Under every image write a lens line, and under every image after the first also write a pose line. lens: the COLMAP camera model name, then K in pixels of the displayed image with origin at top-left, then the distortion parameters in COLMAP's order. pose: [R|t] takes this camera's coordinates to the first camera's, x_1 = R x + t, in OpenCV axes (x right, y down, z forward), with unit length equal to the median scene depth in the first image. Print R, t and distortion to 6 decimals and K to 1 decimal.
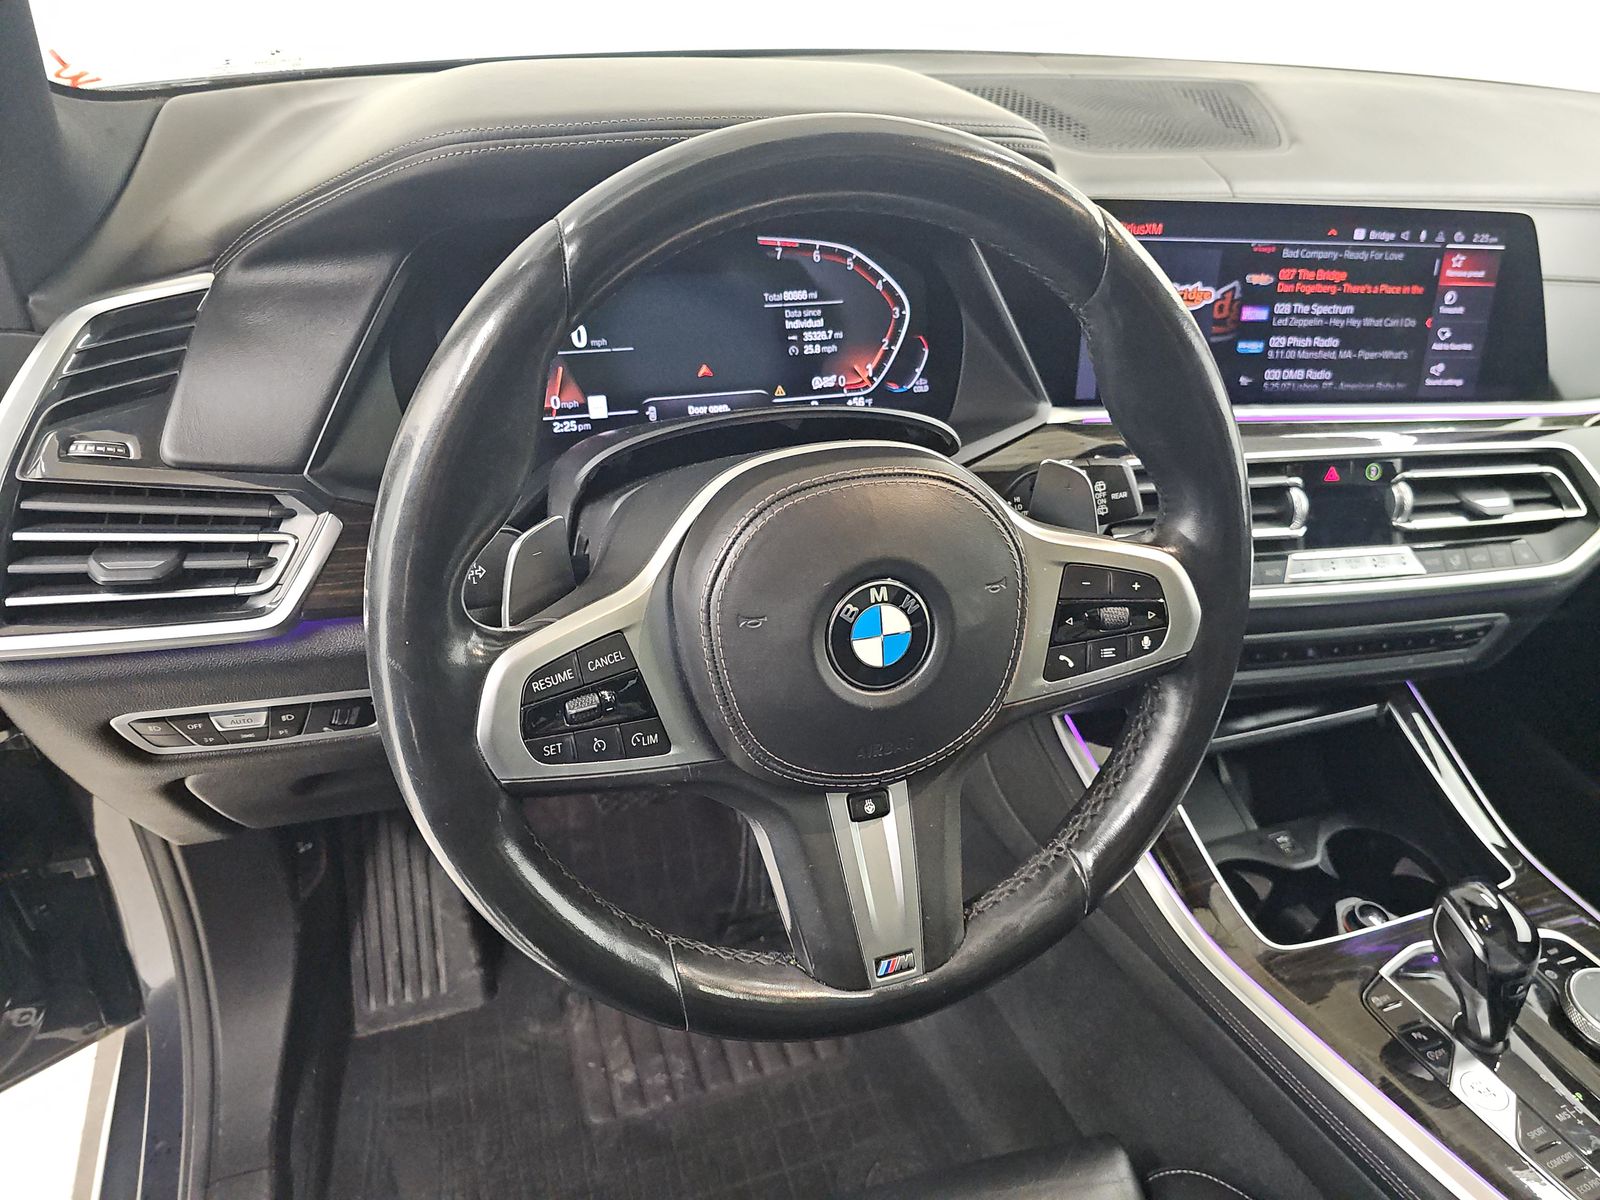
lens RADIAL K [[1062.9, 0, 762.5], [0, 1062.9, 599.7], [0, 0, 1]] dist [-0.000030, -0.022549]
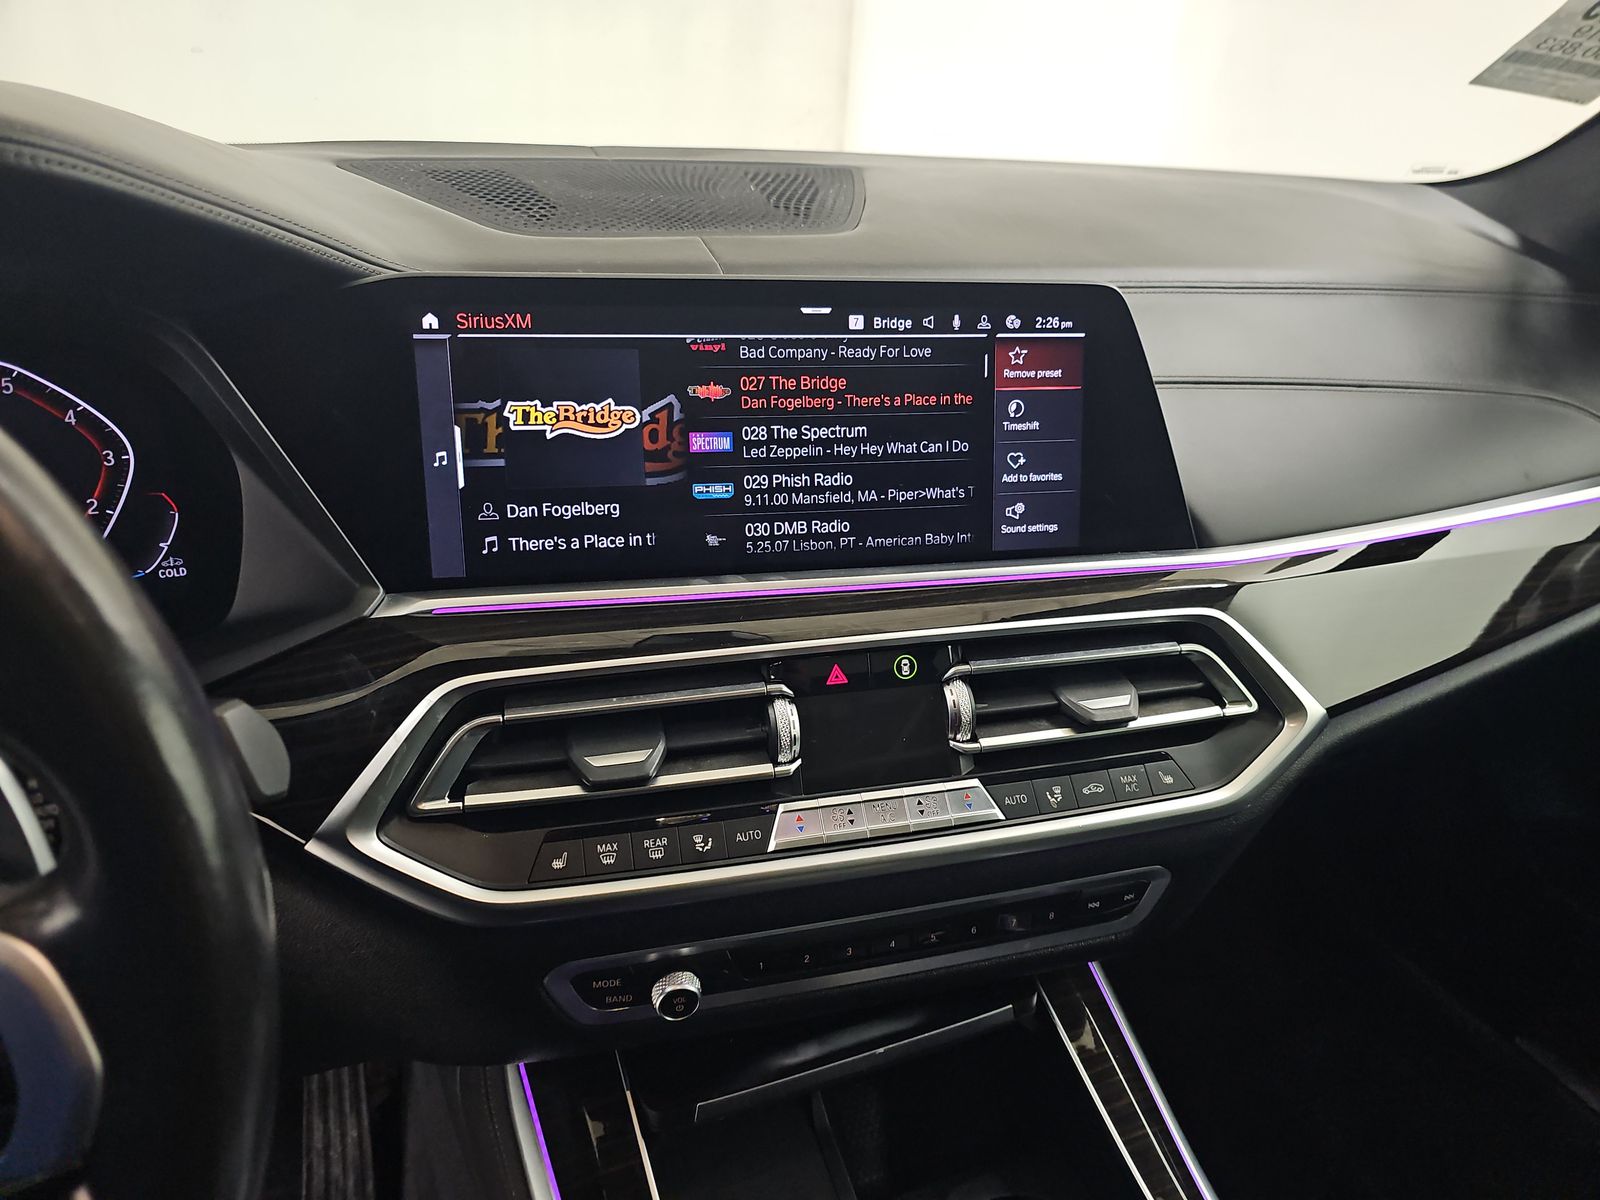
lens RADIAL K [[1054.4, 0, 811.6], [0, 1054.4, 603.2], [0, 0, 1]] dist [0.052881, -0.042706]
pose [[0.997076, -0.045373, 0.061490, 0.476009], [0.054145, 0.987283, -0.149466, -0.064940], [-0.053926, 0.152358, 0.986853, 0.349141]]
